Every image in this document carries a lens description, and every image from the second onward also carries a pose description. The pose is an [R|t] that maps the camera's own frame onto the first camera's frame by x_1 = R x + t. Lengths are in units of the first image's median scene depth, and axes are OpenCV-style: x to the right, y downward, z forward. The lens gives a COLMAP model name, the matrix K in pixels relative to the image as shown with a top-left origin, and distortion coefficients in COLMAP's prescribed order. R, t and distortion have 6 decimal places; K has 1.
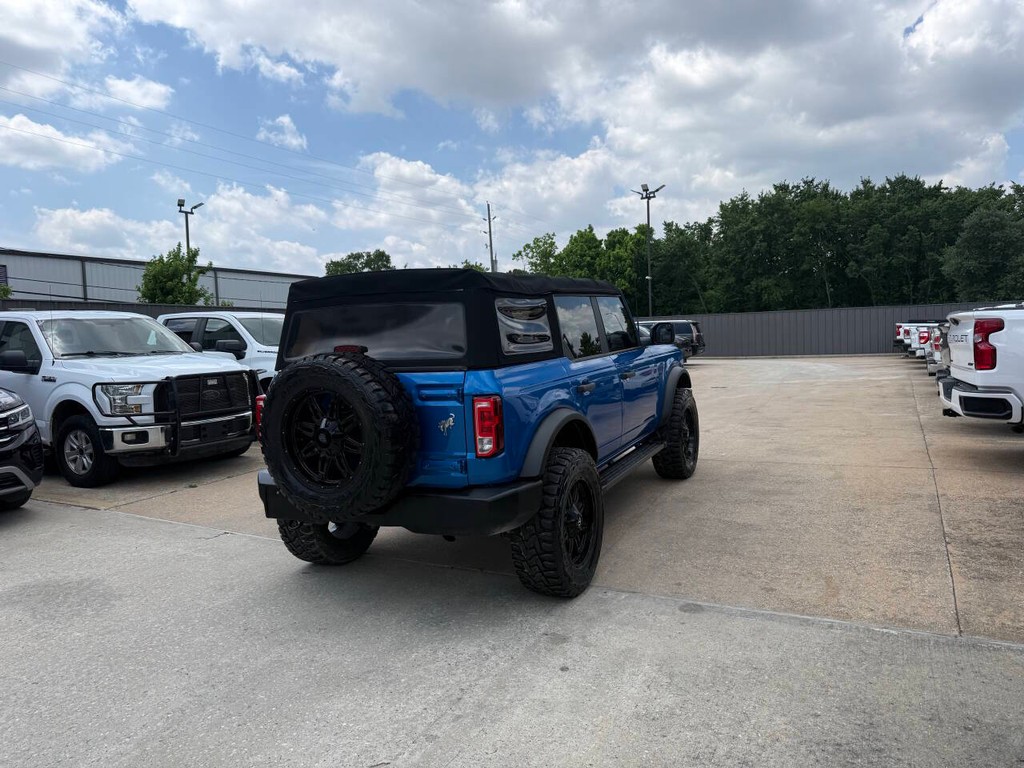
lens RADIAL K [[711.8, 0, 498.5], [0, 711.8, 385.9], [0, 0, 1]] dist [0.034160, -0.036665]
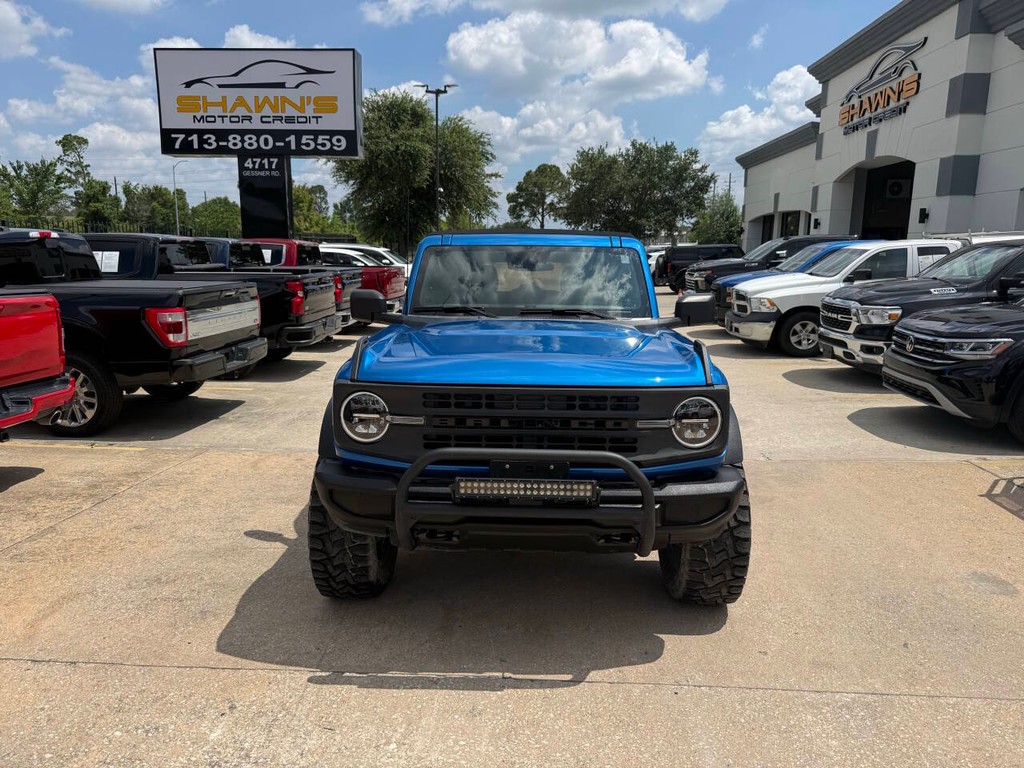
lens RADIAL K [[725.2, 0, 515.2], [0, 725.2, 387.3], [0, 0, 1]] dist [0.031552, -0.043747]
pose [[-0.897061, 0.111885, -0.427509, 0.596843], [-0.005574, 0.964476, 0.264113, -0.266067], [0.441872, 0.239309, -0.864569, 2.451927]]
